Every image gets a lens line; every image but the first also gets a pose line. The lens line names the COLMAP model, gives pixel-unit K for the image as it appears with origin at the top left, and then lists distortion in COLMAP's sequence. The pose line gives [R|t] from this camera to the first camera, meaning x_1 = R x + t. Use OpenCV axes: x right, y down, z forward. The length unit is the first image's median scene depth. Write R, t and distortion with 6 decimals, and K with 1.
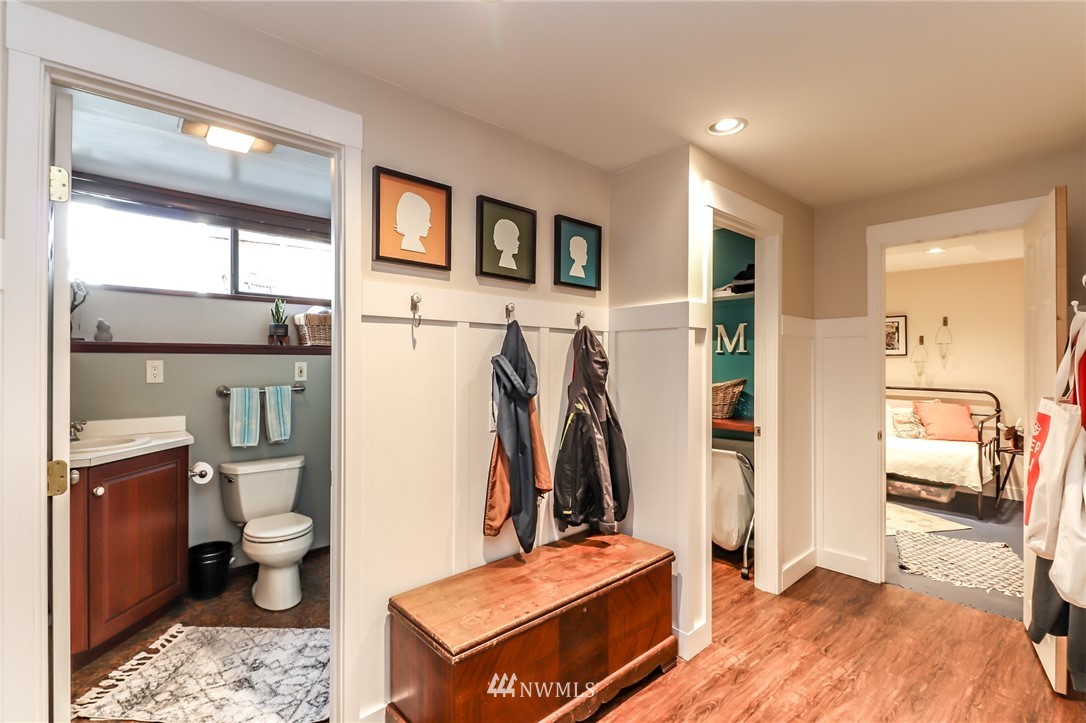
lens RADIAL K [[501.9, 0, 535.9], [0, 501.9, 361.0], [0, 0, 1]] dist [-0.002005, -0.001006]
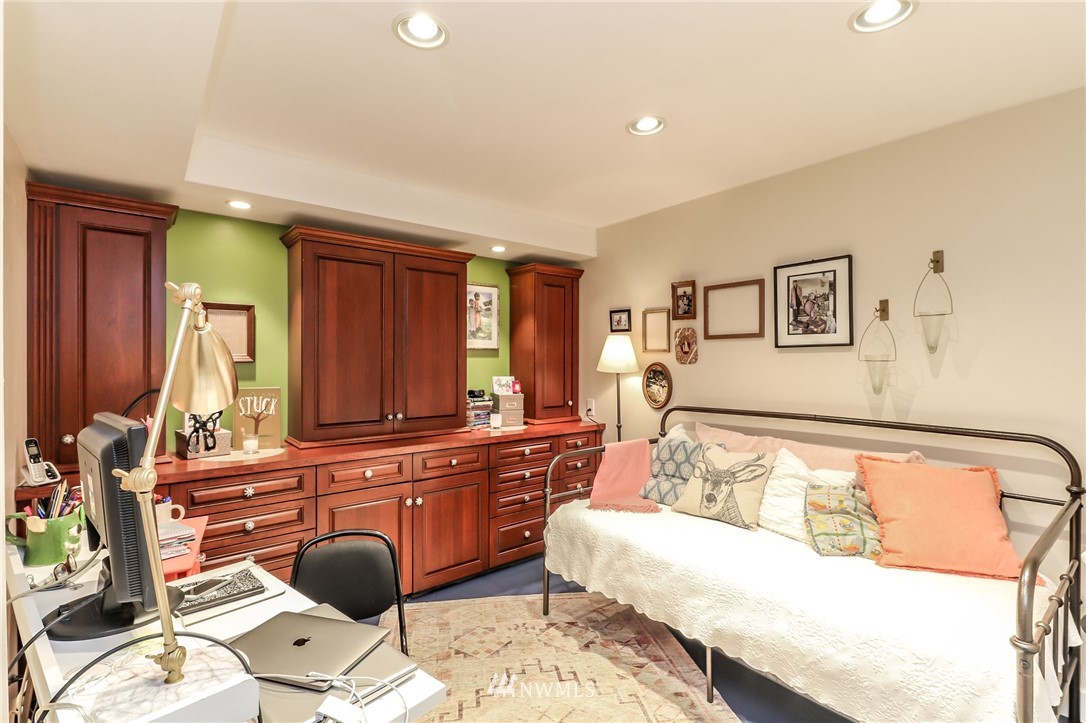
lens RADIAL K [[501.9, 0, 535.9], [0, 501.9, 360.8], [0, 0, 1]] dist [-0.002005, -0.001006]
pose [[0.998924, -0.002472, -0.046318, 0.476978], [0.002875, 0.999959, 0.008631, -0.002311], [0.046295, -0.008755, 0.998889, 0.540068]]
